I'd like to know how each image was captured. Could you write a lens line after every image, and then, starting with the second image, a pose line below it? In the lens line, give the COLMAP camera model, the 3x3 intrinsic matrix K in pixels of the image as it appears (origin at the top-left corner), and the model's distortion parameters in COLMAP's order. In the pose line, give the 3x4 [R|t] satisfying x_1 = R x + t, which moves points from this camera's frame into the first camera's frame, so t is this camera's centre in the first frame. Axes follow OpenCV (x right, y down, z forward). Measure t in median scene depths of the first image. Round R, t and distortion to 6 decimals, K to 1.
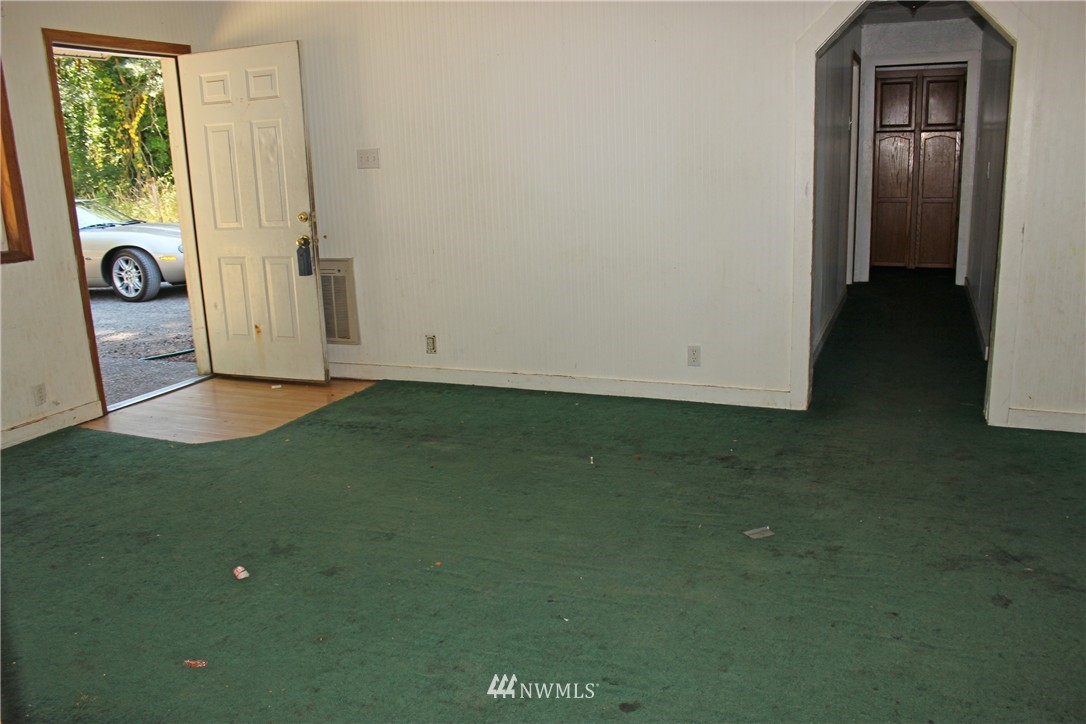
lens RADIAL K [[886.7, 0, 545.4], [0, 886.7, 367.3], [0, 0, 1]] dist [-0.172792, 0.170624]
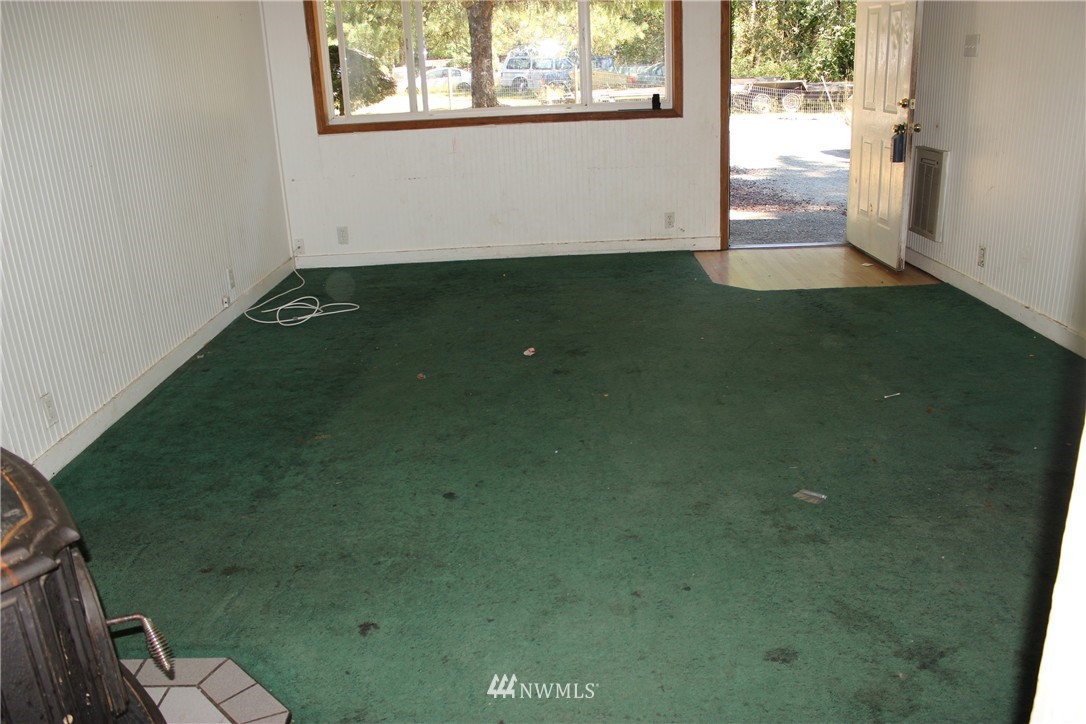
lens RADIAL K [[886.7, 0, 545.4], [0, 886.7, 367.3], [0, 0, 1]] dist [-0.172792, 0.170624]
pose [[0.411536, 0.320755, -0.853085, 0.565359], [-0.188390, 0.945746, 0.264713, -0.078601], [0.891710, 0.051774, 0.449636, 0.237702]]
